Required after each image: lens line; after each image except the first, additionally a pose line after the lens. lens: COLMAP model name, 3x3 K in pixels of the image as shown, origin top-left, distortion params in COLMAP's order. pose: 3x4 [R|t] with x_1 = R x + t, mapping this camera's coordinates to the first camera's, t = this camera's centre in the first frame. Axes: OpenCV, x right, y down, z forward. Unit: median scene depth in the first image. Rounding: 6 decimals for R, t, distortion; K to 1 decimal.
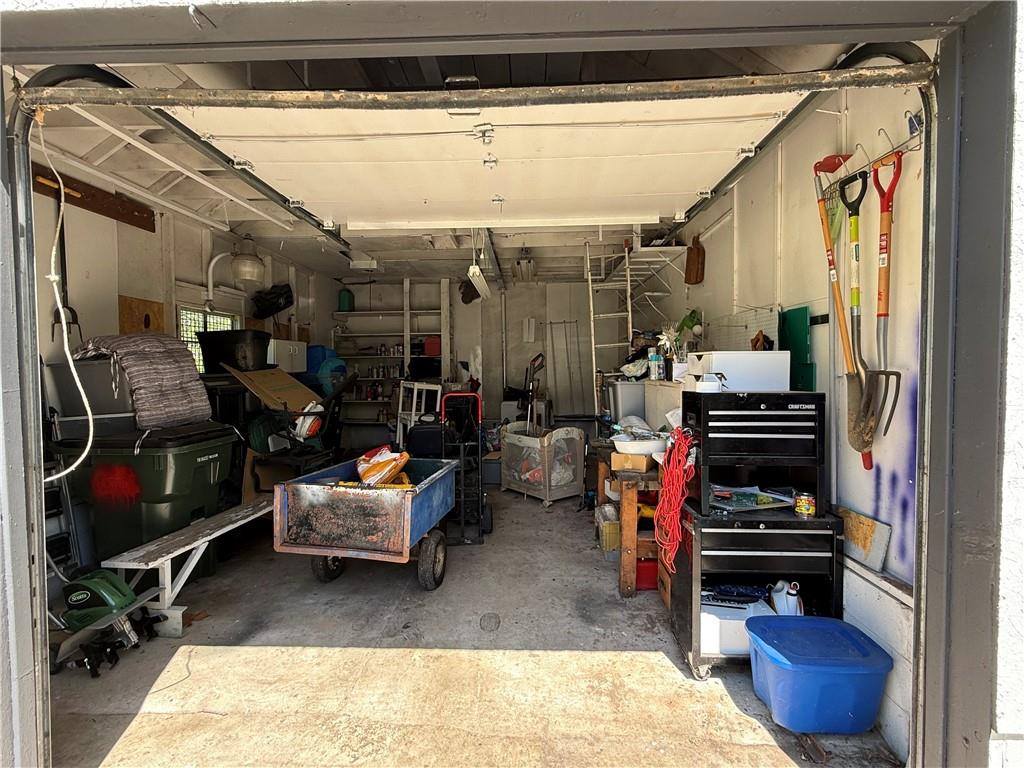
lens RADIAL K [[479.5, 0, 510.4], [0, 479.5, 384.0], [0, 0, 1]] dist [0.002078, 0.000080]
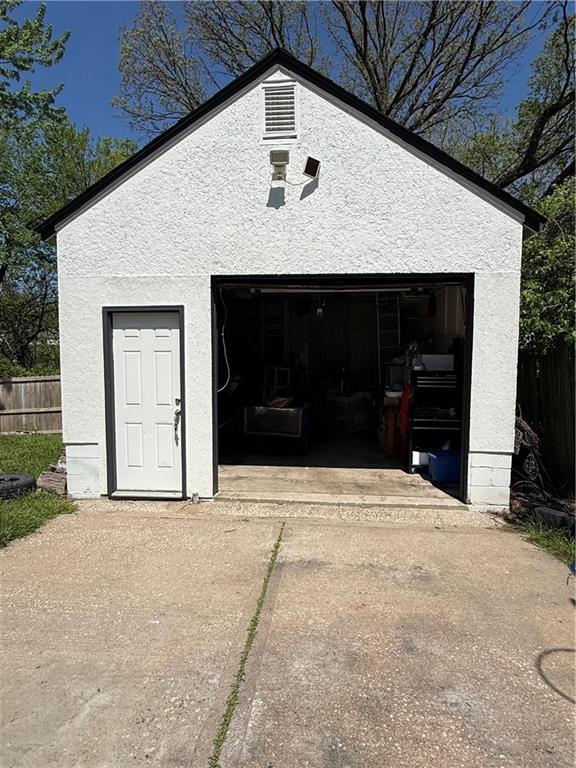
lens RADIAL K [[447.7, 0, 289.4], [0, 447.7, 386.8], [0, 0, 1]] dist [-0.003353, -0.000084]
pose [[0.999142, 0.016211, -0.038124, -0.175899], [-0.014763, 0.999171, 0.037950, 0.020195], [0.038707, -0.037355, 0.998552, -1.266591]]
